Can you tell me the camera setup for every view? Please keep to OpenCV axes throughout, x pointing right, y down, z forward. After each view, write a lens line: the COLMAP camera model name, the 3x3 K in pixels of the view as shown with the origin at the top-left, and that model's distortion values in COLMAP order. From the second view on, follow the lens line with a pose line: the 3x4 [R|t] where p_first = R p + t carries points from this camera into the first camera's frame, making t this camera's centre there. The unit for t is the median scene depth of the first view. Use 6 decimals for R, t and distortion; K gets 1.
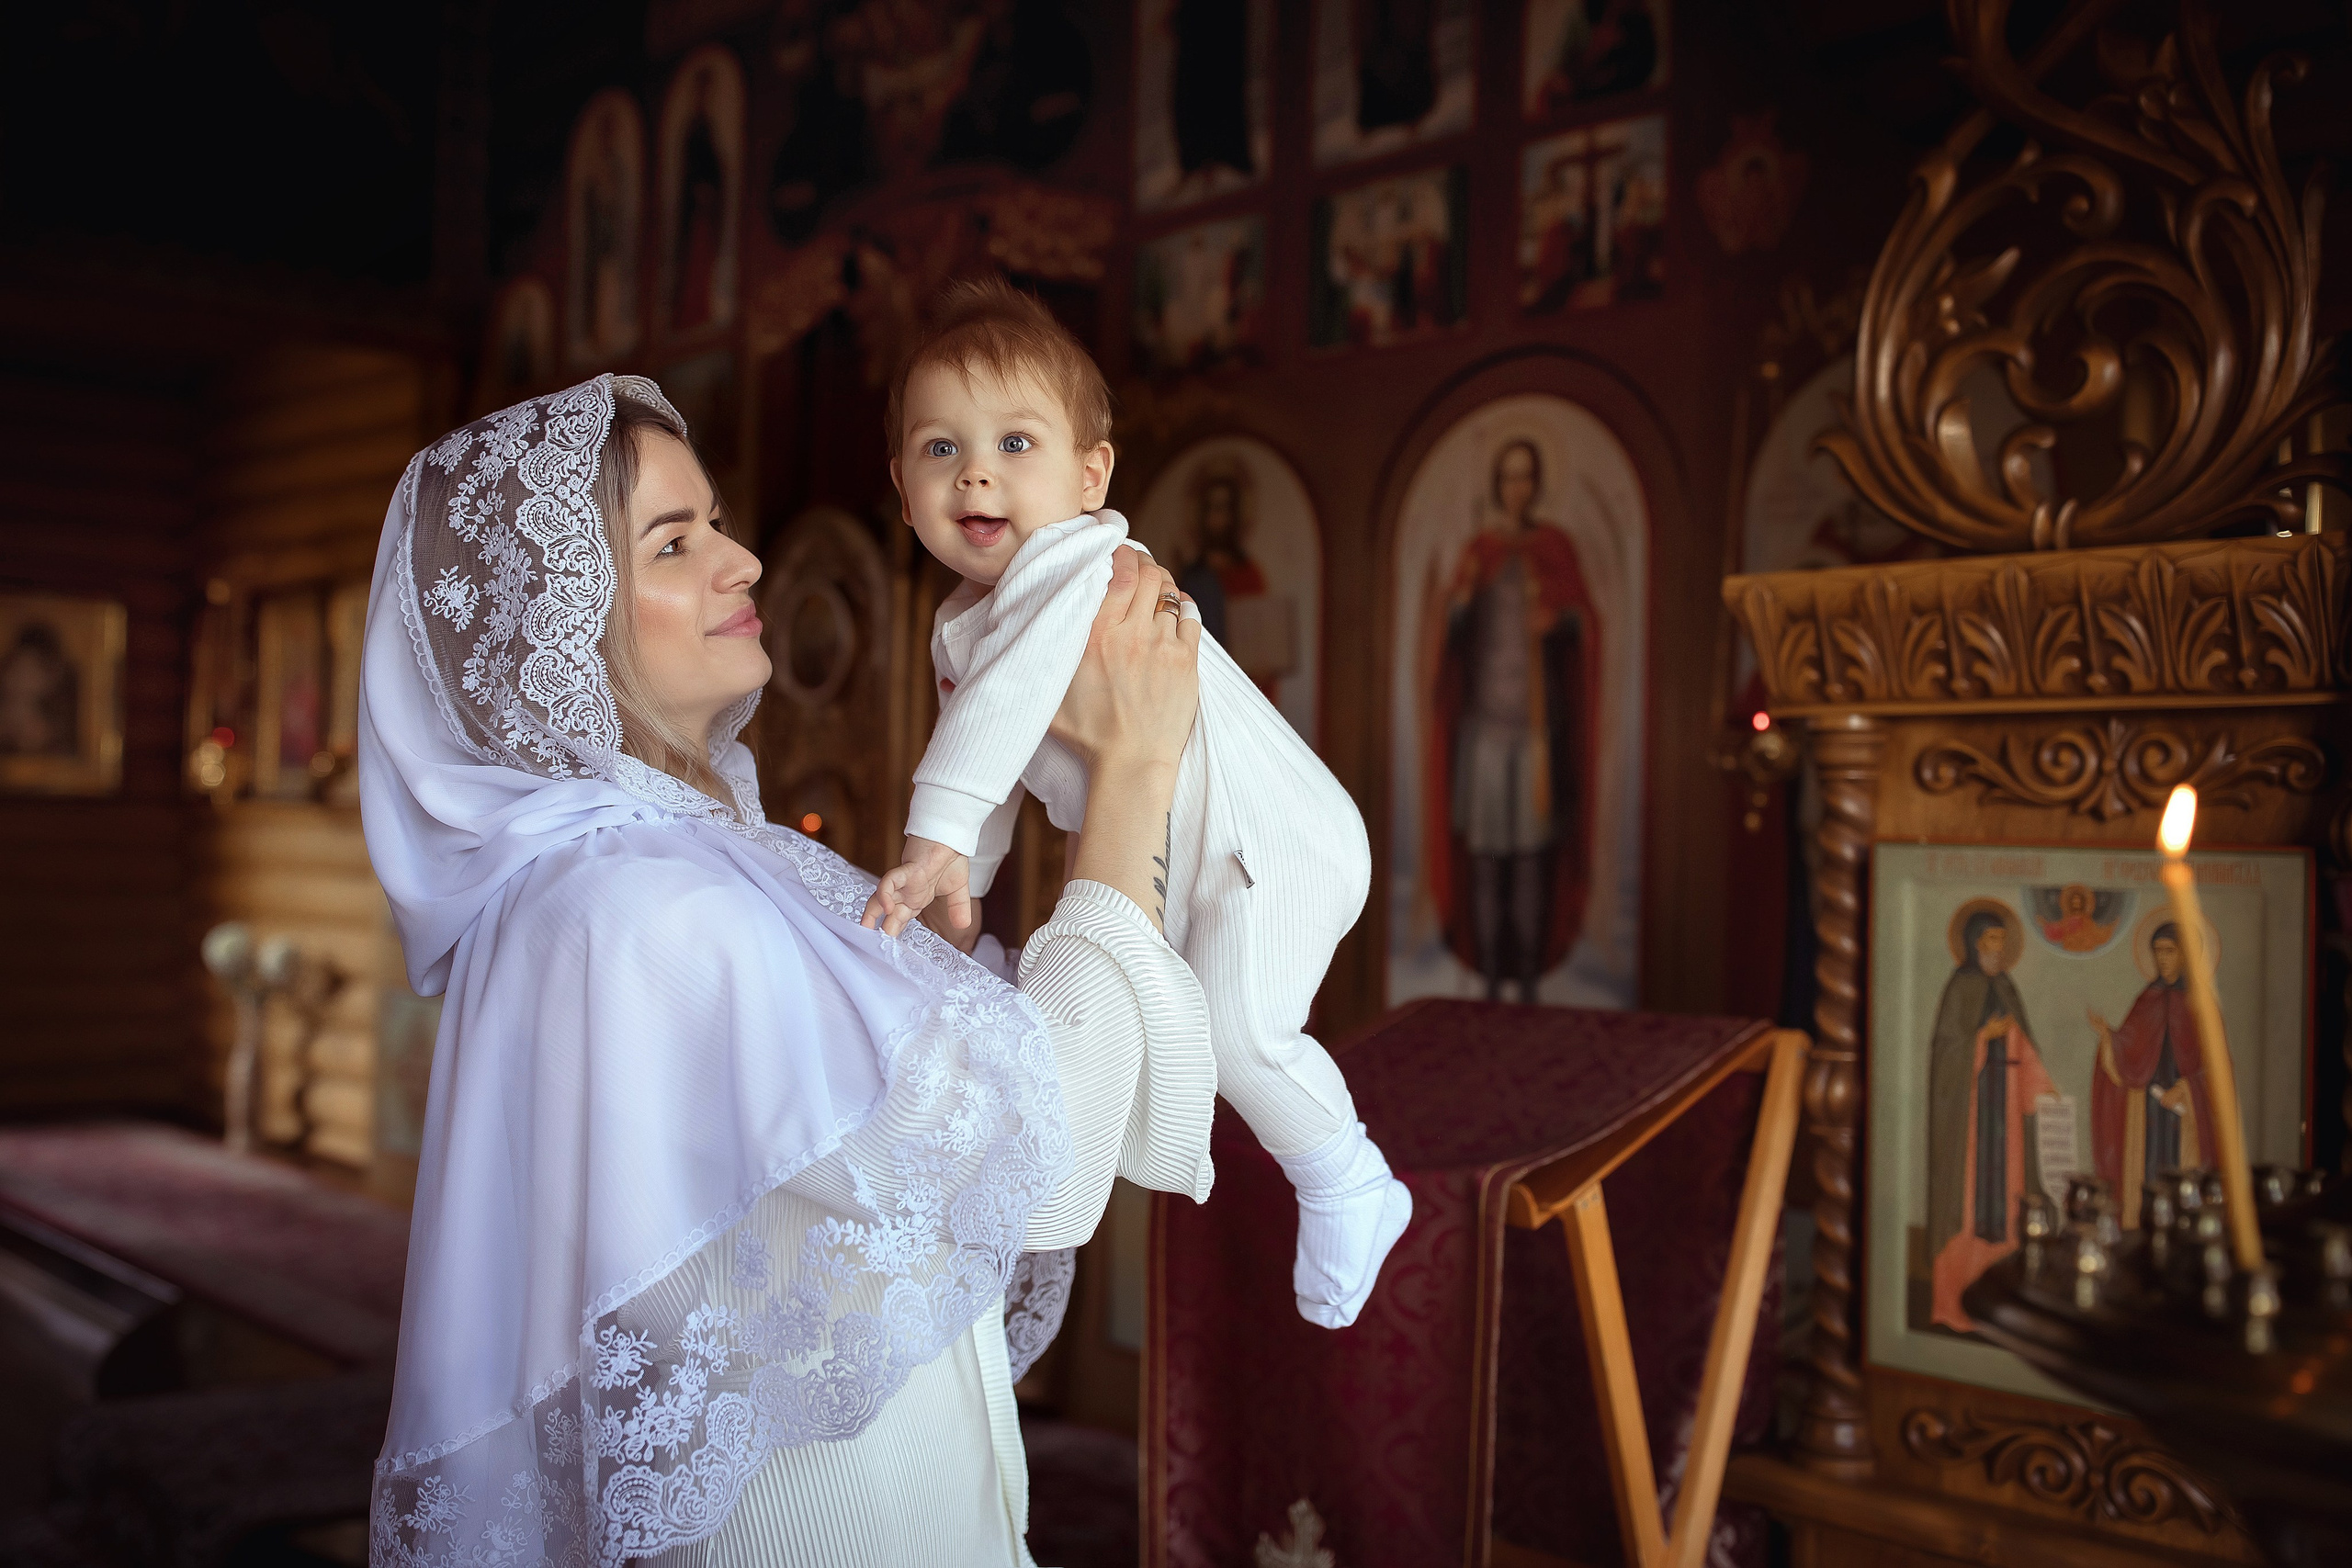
lens RADIAL K [[2320.1, 0, 1176.0], [0, 2320.1, 784.0], [0, 0, 1]] dist [-0.006364, 0.000627]
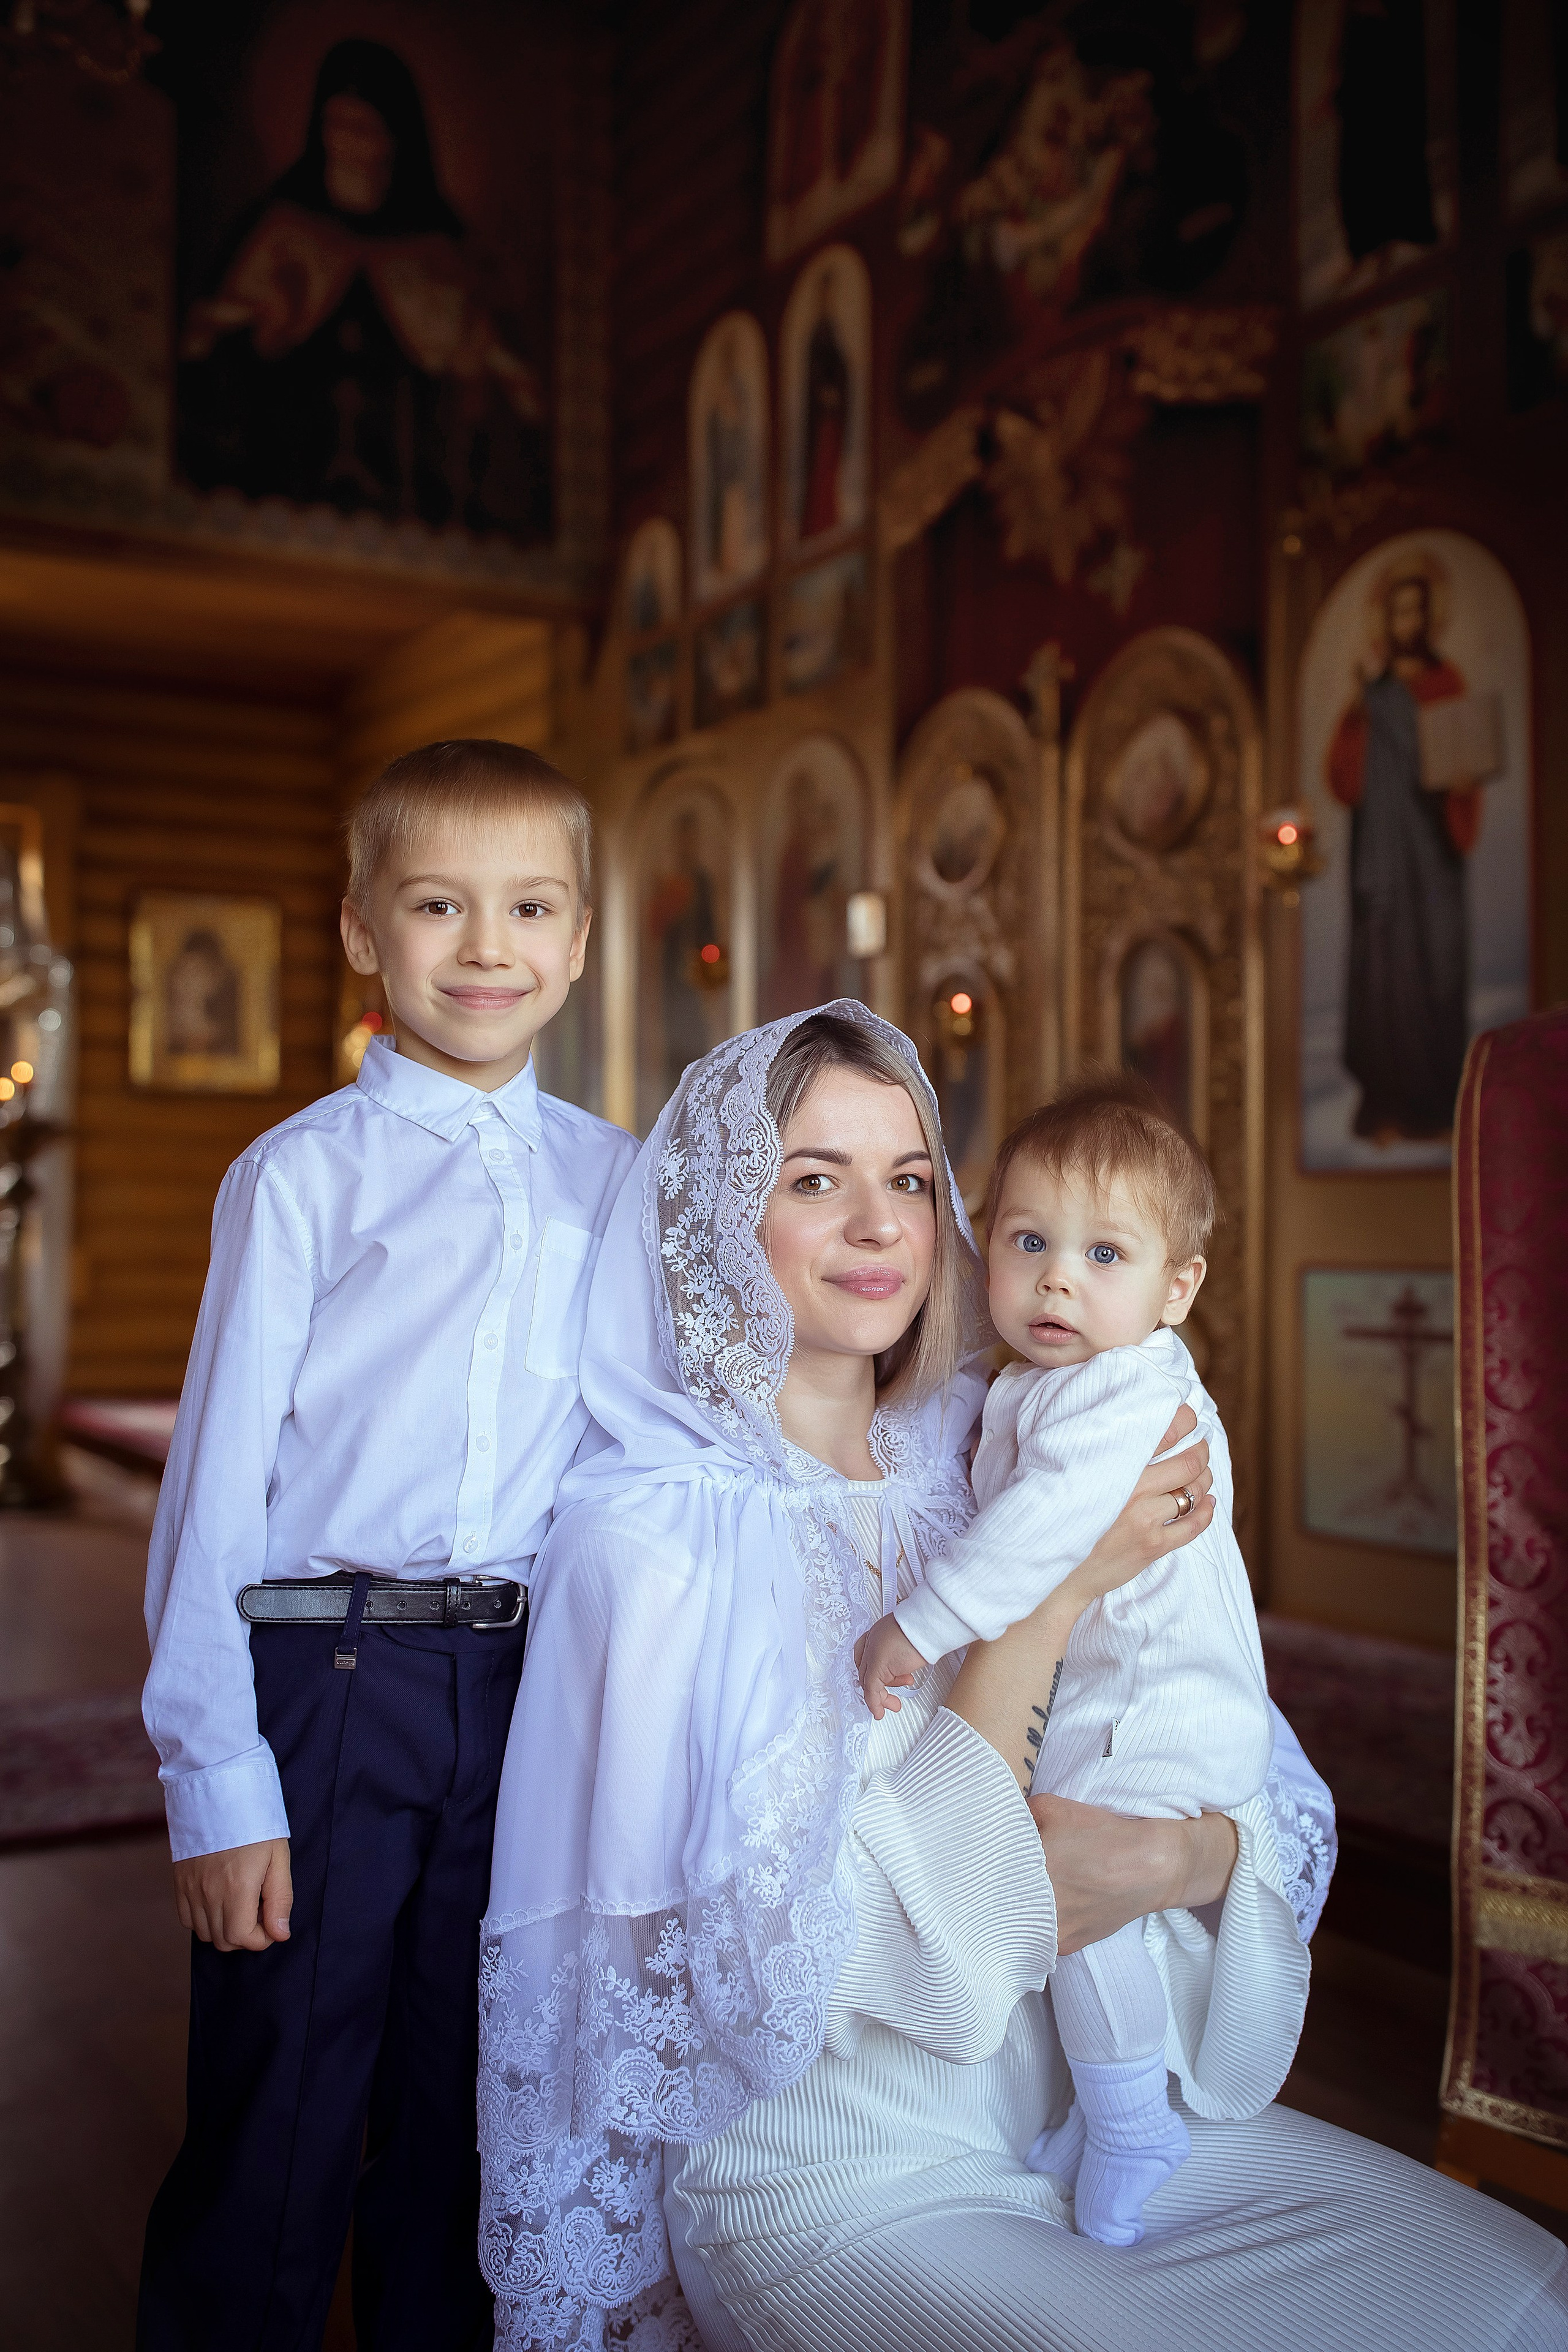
lens RADIAL K [[2312.7, 0, 784.0], [0, 2312.7, 1176.0], [0, 0, 1]] dist [0.000609, -0.008575]
pose [[0.978529, -0.026772, -0.204361, -0.044849], [0.026624, 0.999639, -0.003476, 0.108864], [0.204381, -0.002040, 0.978889, 0.057567]]
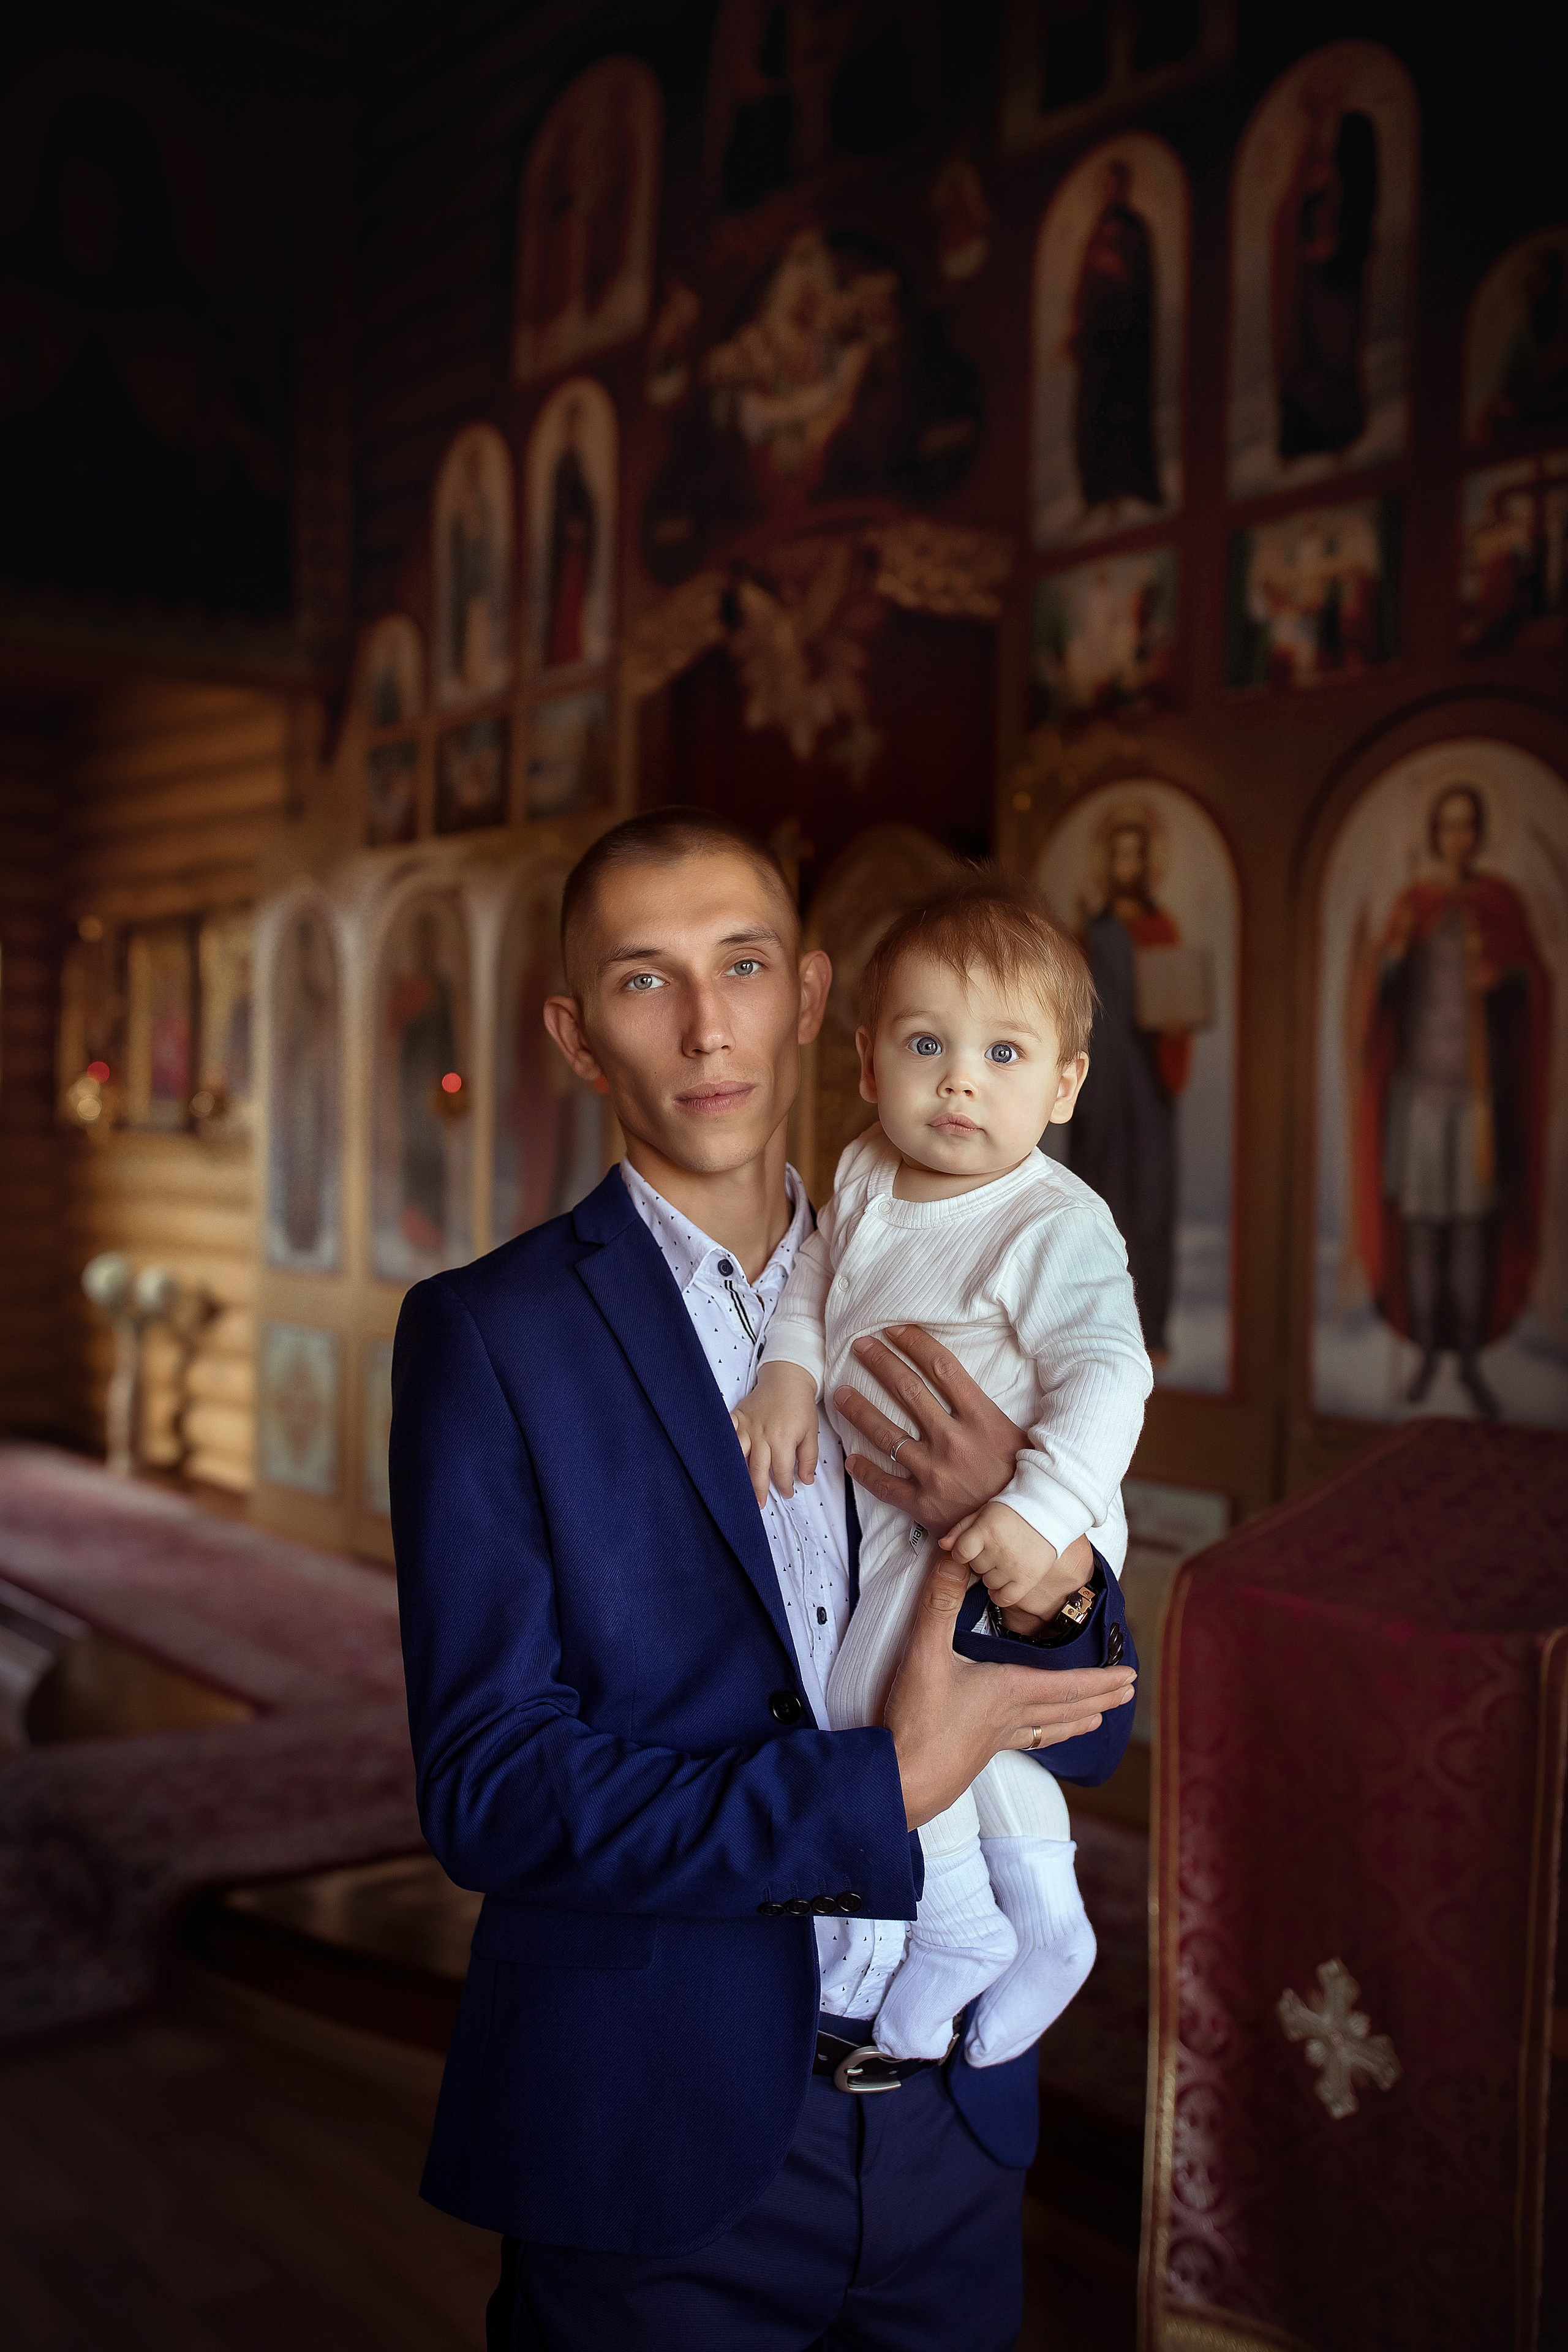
lens RADIAL K [[2312.7, 0, 784.0], [0, 2312.7, 1176.0], [0, 0, 1]] dist [0.000609, -0.008575]
pose [[0.996370, -0.006115, -0.084910, -0.046529], [0.009972, 0.998934, 0.045071, -0.032412], [0.084544, -0.045754, 0.995369, 0.020716]]
